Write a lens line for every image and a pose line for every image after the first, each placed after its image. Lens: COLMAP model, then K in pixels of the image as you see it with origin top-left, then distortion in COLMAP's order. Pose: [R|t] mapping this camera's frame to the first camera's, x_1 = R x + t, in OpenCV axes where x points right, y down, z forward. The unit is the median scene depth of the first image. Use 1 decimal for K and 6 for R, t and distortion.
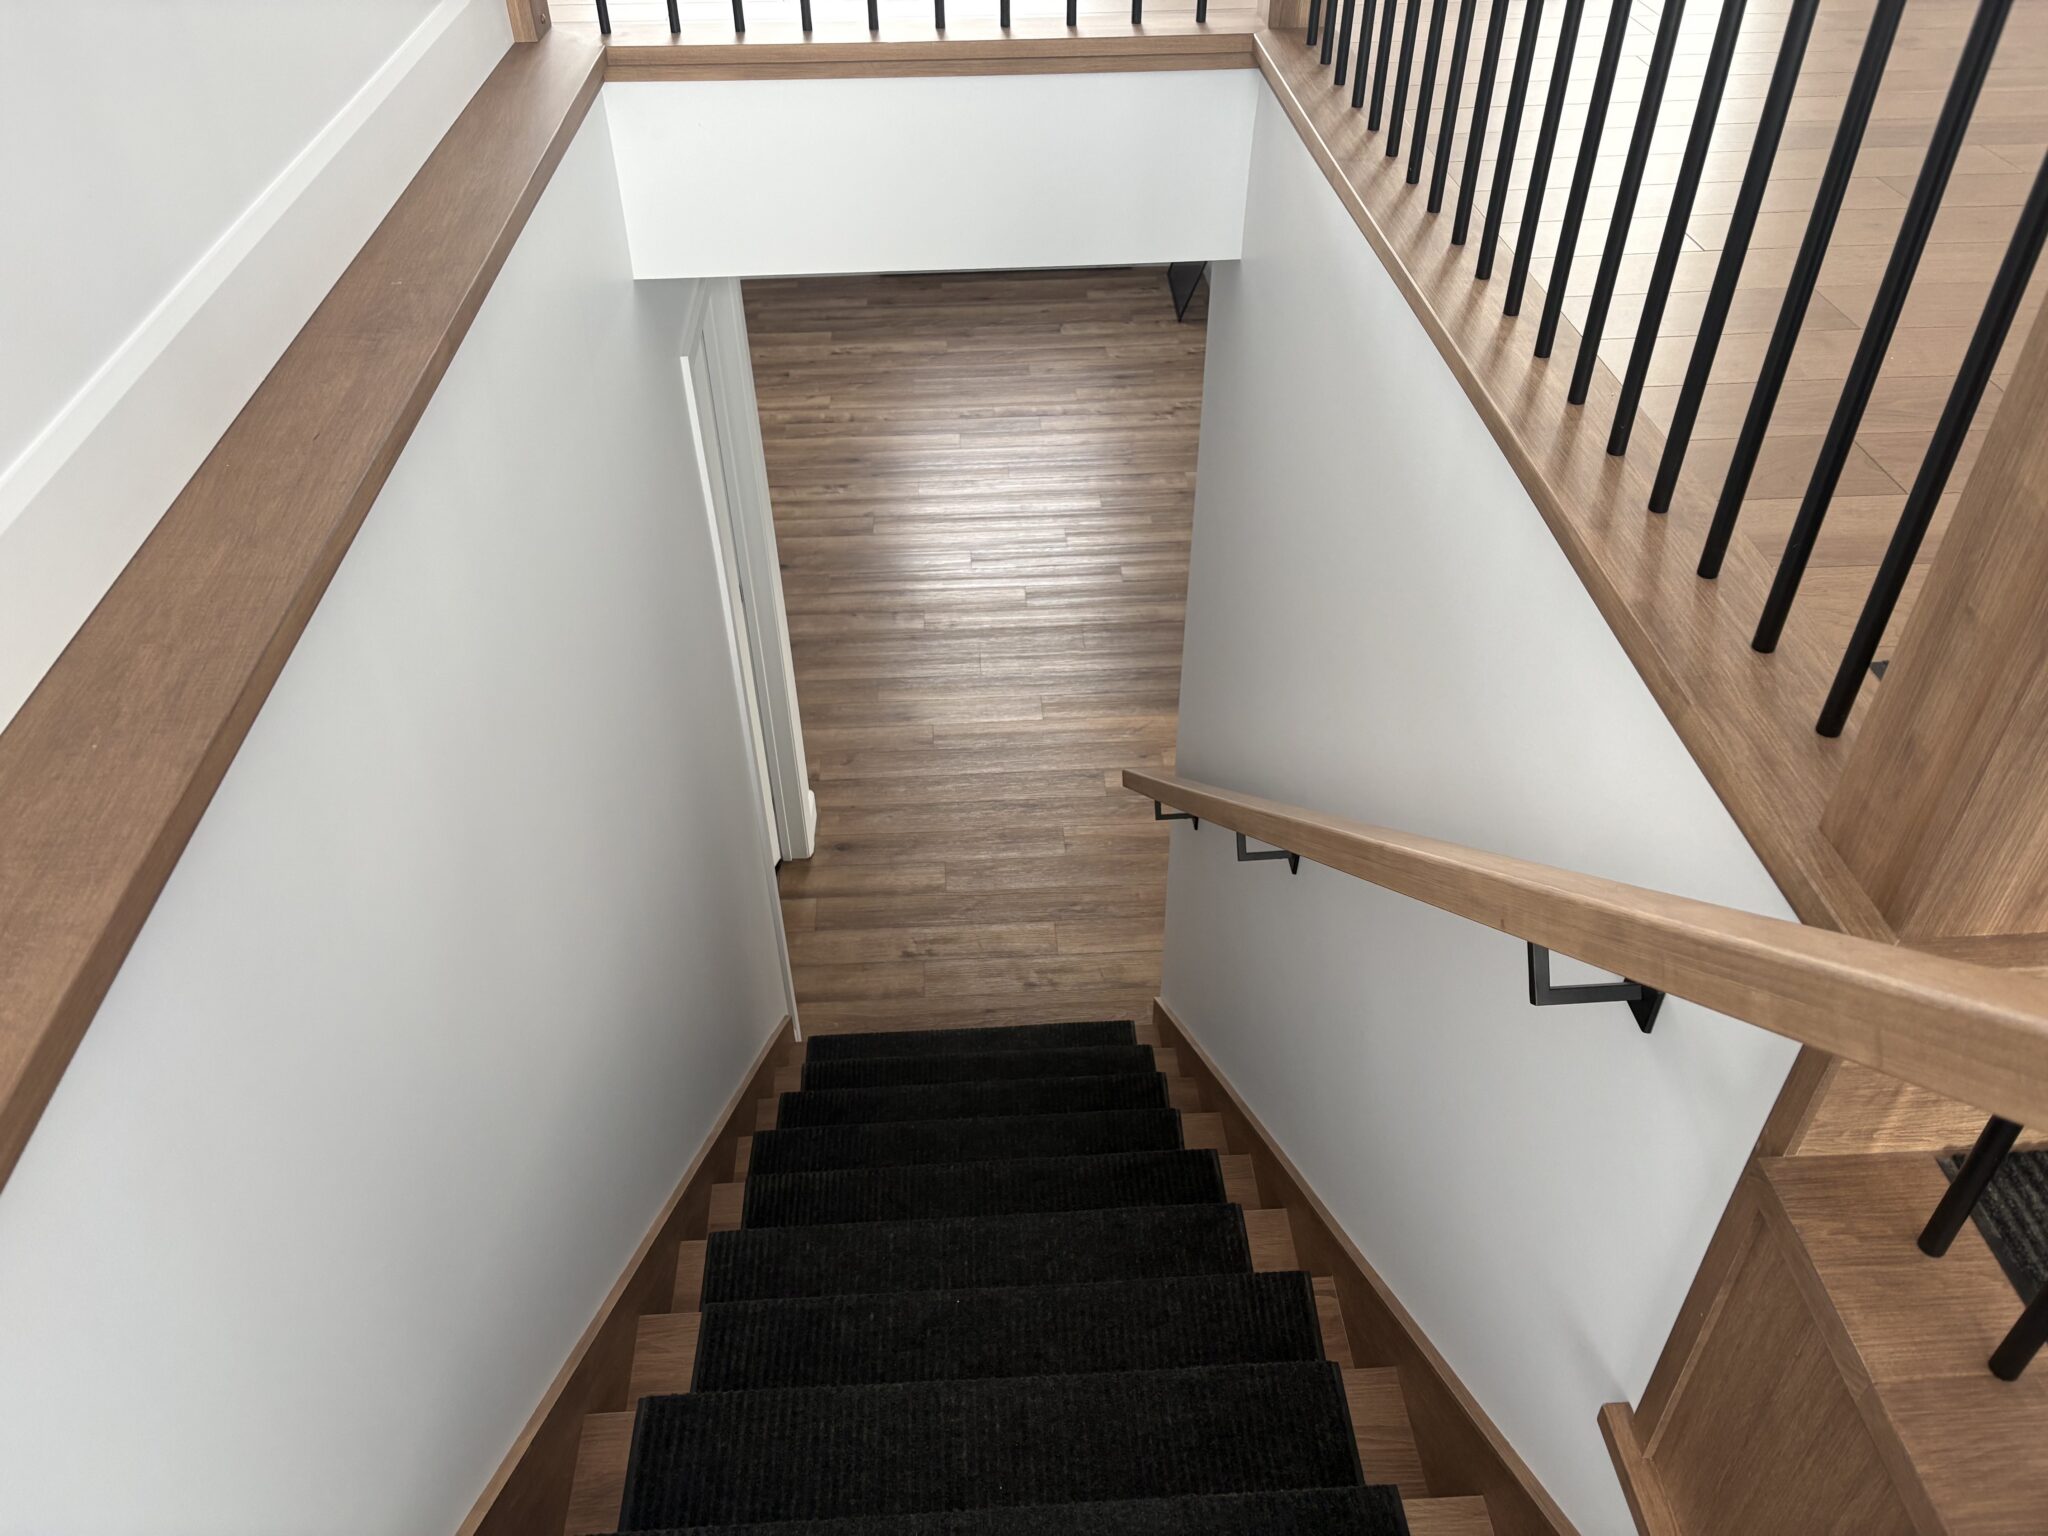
lens RADIAL K [[1558.2, 0, 1021.8], [0, 1558.2, 766.7], [0, 0, 1]] dist [0.058585, -0.023709]
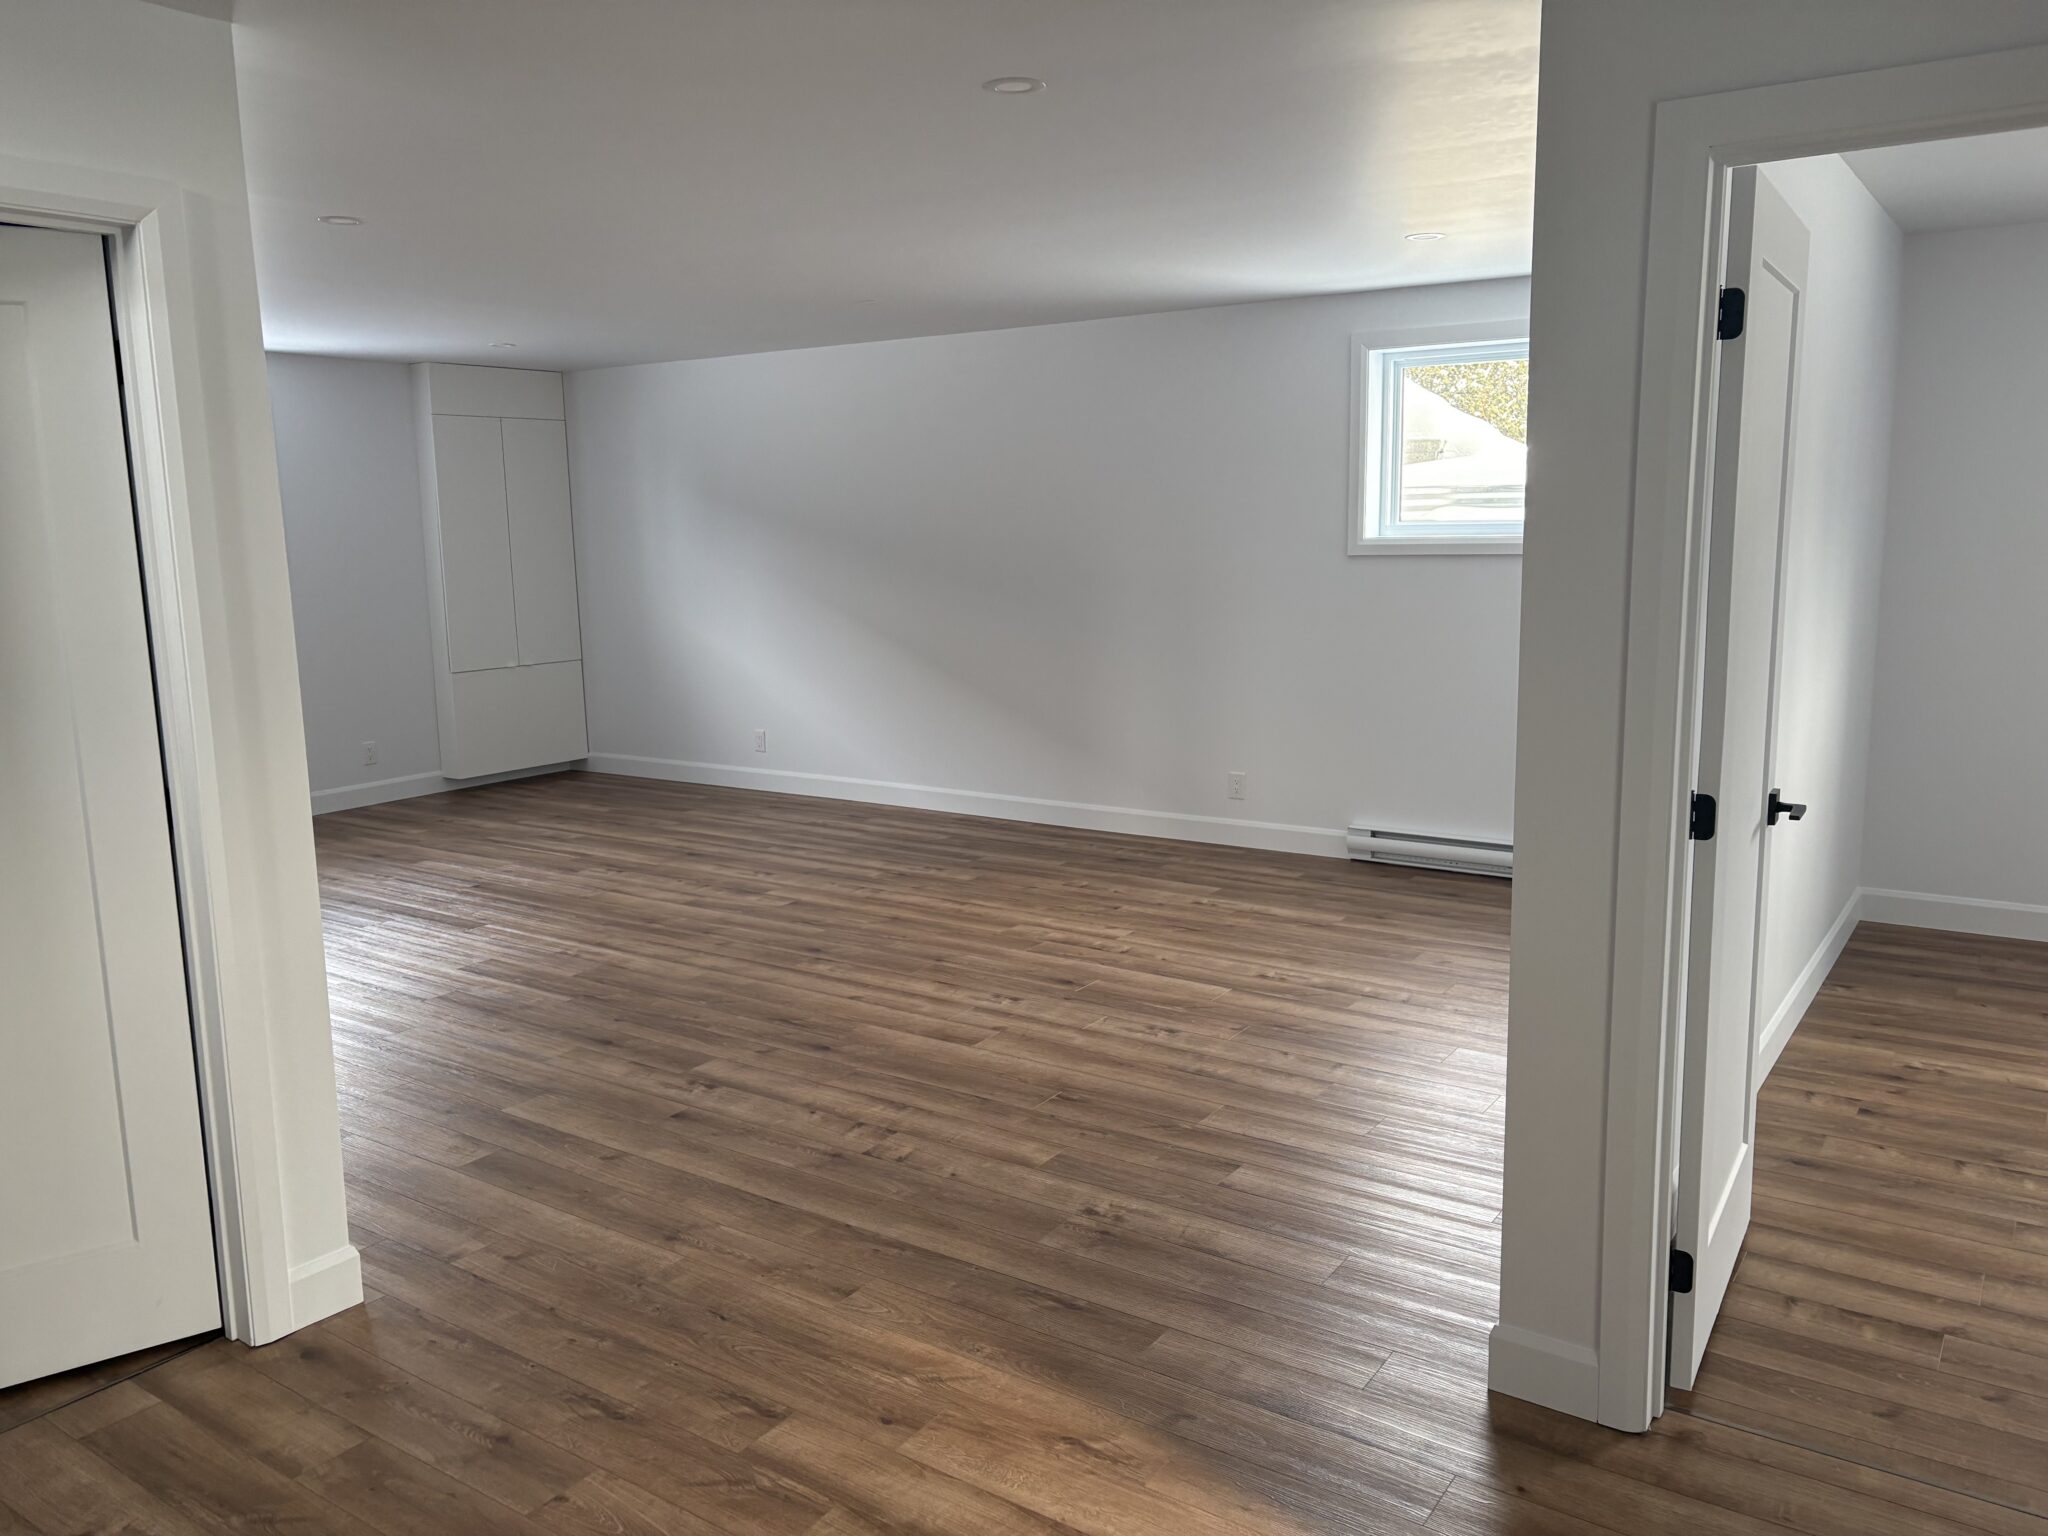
lens RADIAL K [[1558.2, 0, 1022.0], [0, 1558.2, 765.1], [0, 0, 1]] dist [0.058585, -0.023709]
pose [[0.793876, 0.101600, -0.599532, 0.394865], [-0.384757, 0.847407, -0.365873, -0.016113], [0.470875, 0.521132, 0.711827, 0.584201]]
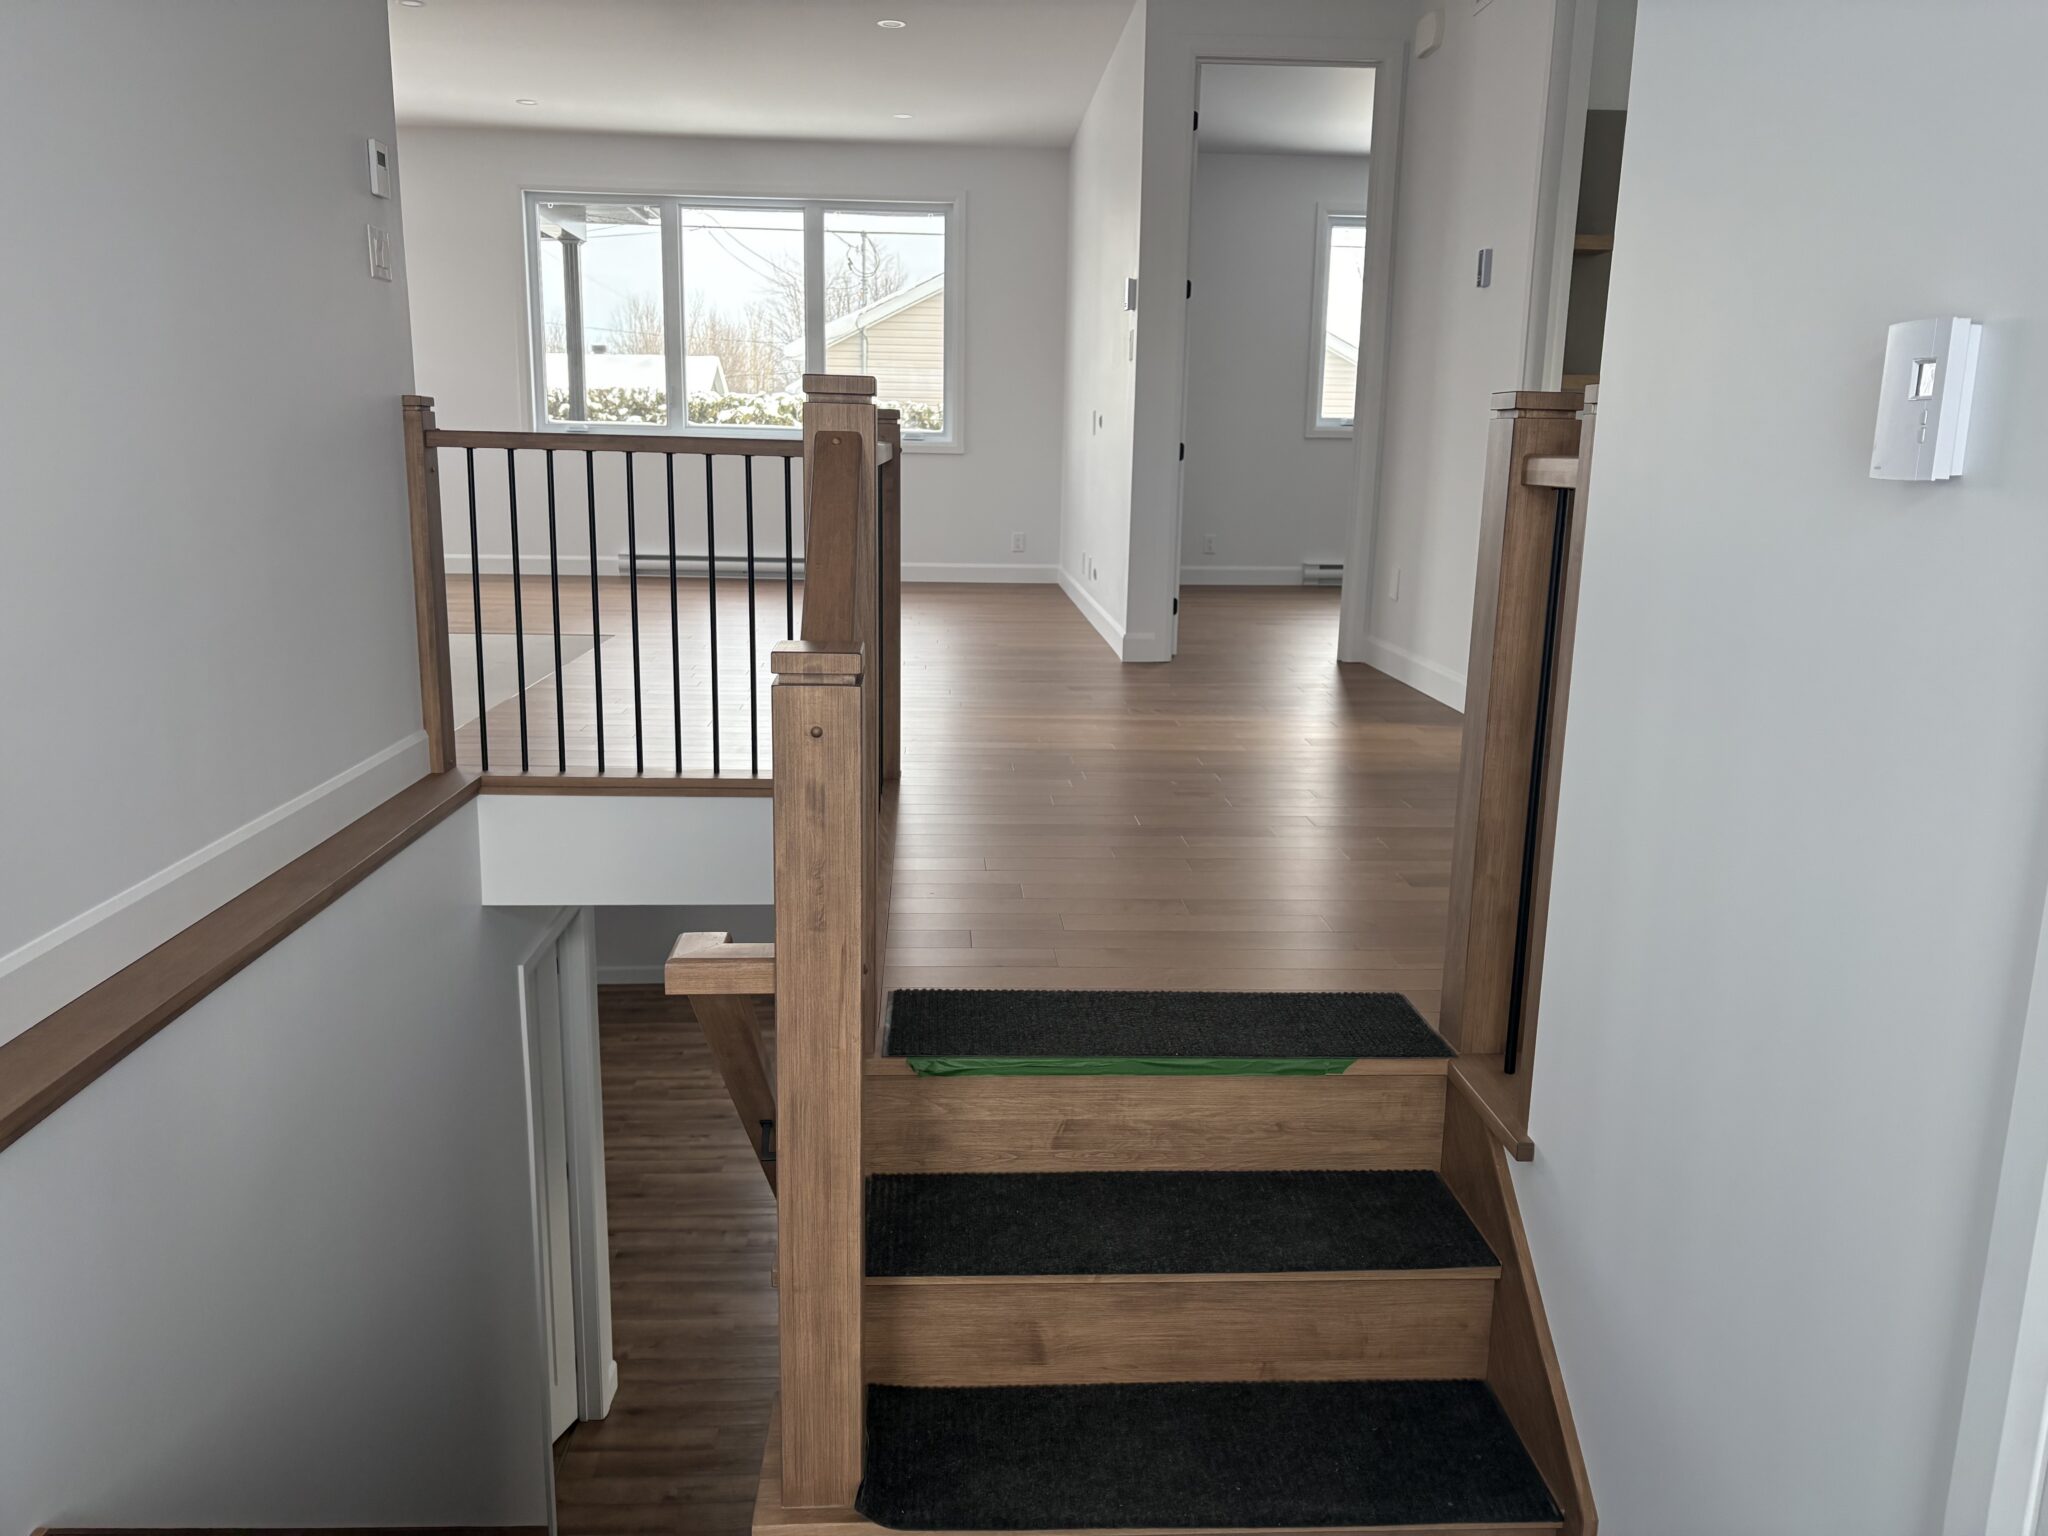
lens RADIAL K [[1558.2, 0, 1022.4], [0, 1558.2, 773.5], [0, 0, 1]] dist [0.058585, -0.023709]
pose [[0.999763, 0.021283, 0.004680, 0.154602], [-0.016819, 0.890211, -0.455237, 0.152941], [-0.013855, 0.455050, 0.890358, -0.262683]]
